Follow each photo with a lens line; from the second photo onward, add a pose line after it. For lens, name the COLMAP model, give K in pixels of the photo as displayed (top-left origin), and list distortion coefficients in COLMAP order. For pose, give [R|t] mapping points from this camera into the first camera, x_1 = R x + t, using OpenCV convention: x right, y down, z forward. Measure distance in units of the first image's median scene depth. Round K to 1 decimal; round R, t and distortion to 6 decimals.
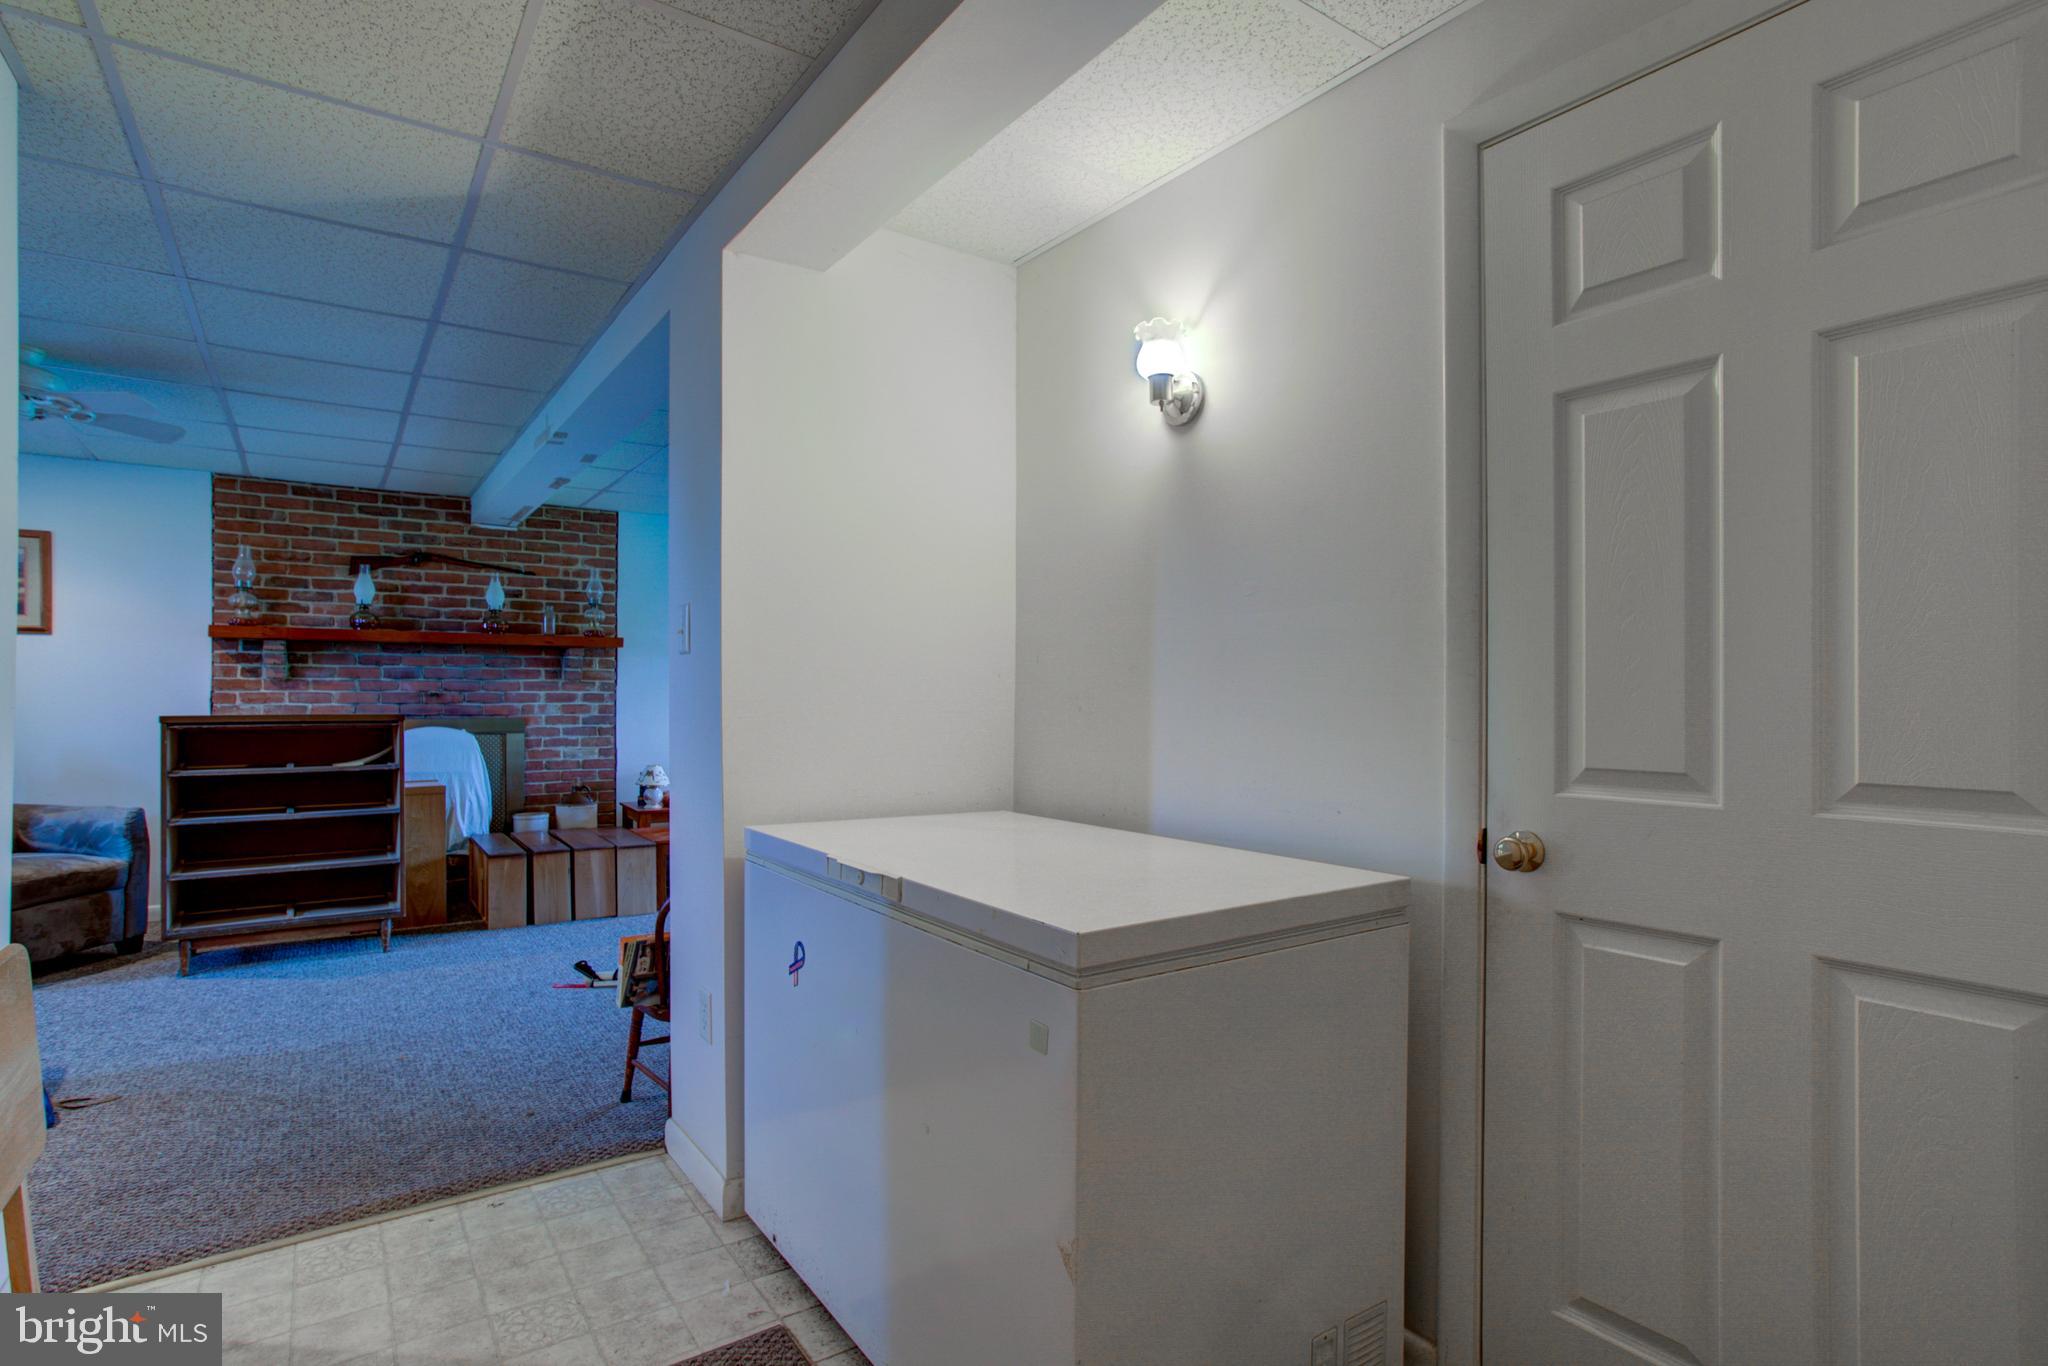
lens RADIAL K [[1014.6, 0, 1007.7], [0, 1014.6, 690.9], [0, 0, 1]] dist [-0.028609, 0.000443]
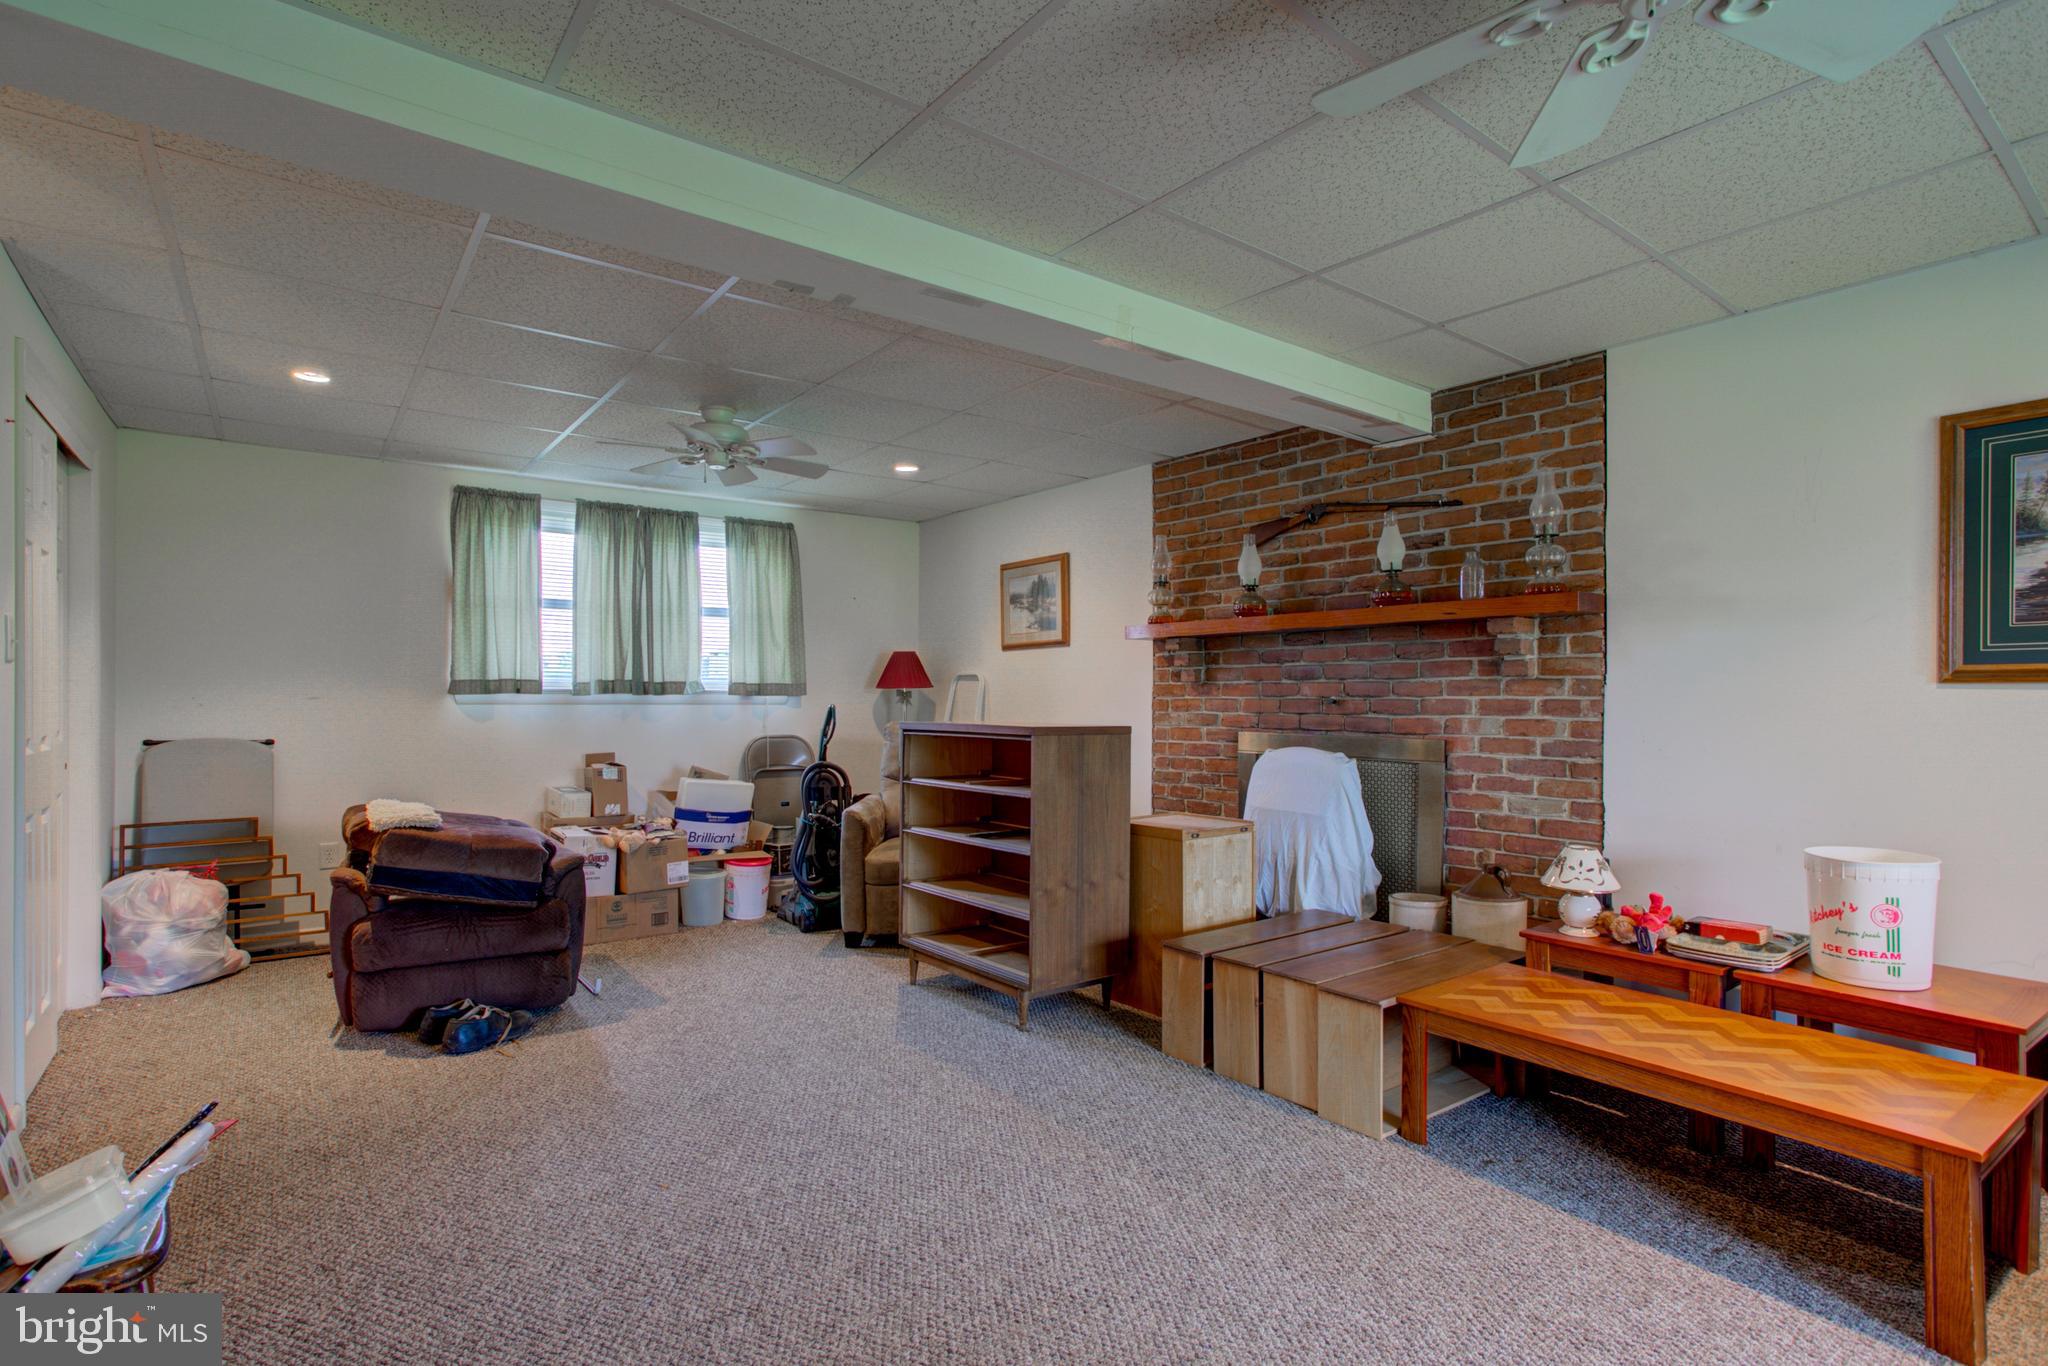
lens RADIAL K [[1009.0, 0, 1000.4], [0, 1009.0, 704.4], [0, 0, 1]] dist [-0.037233, 0.022654]
pose [[0.040374, 0.005881, -0.999167, 0.120783], [0.003437, 0.999976, 0.006024, 0.000617], [0.999179, -0.003677, 0.040353, 0.700739]]
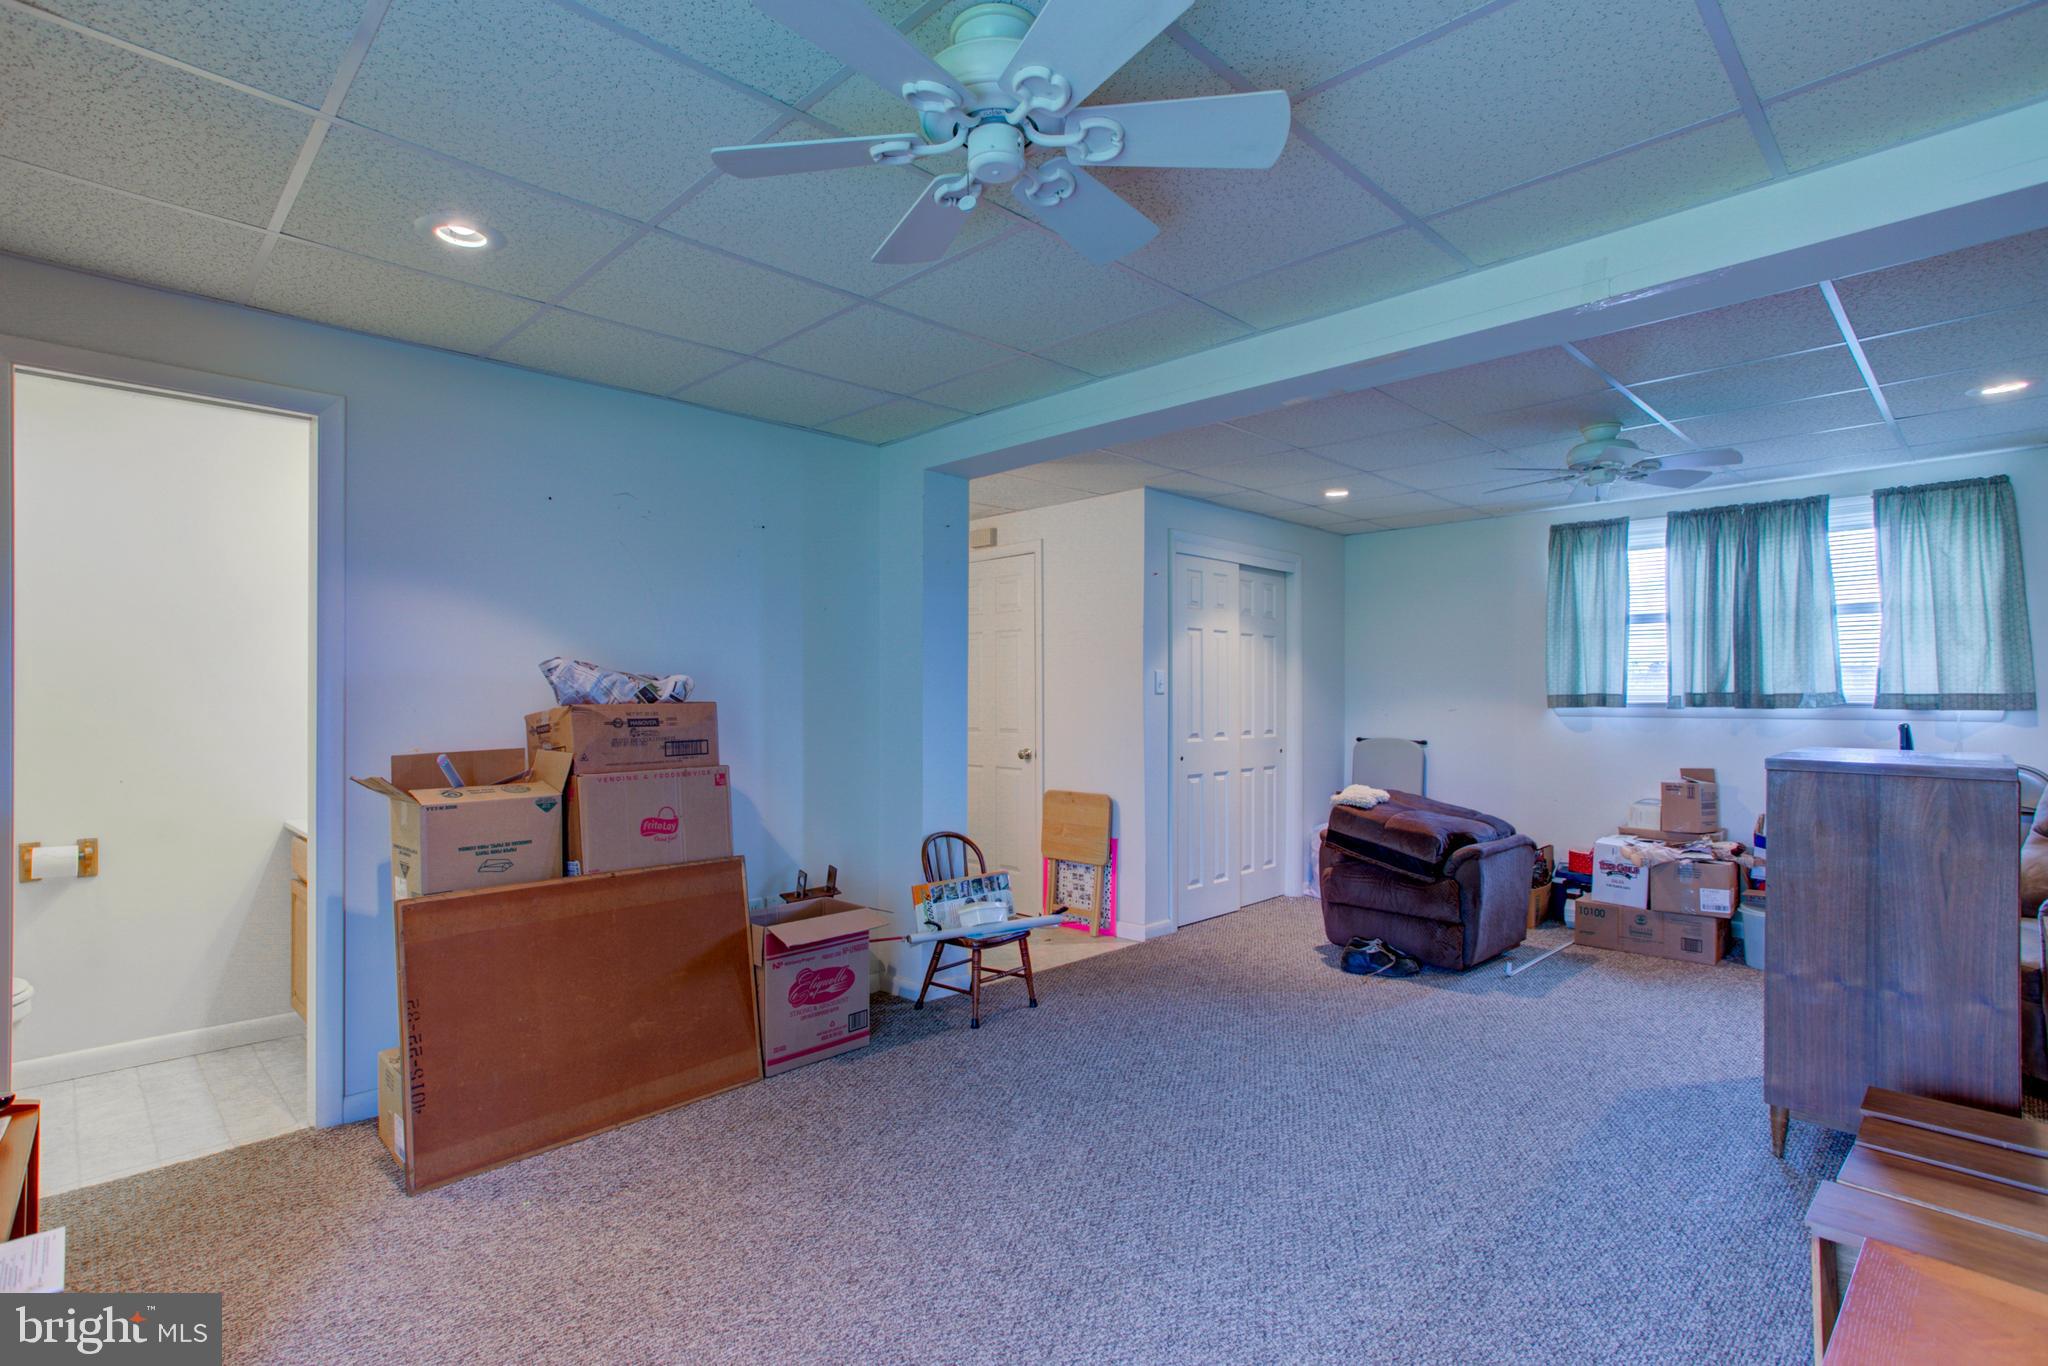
lens RADIAL K [[1009.0, 0, 1004.5], [0, 1009.0, 690.4], [0, 0, 1]] dist [-0.037233, 0.022654]
pose [[-0.985747, -0.001654, -0.168226, -0.046819], [0.000955, 0.999881, -0.015428, -0.006120], [0.168232, -0.015369, -0.985628, 1.115944]]
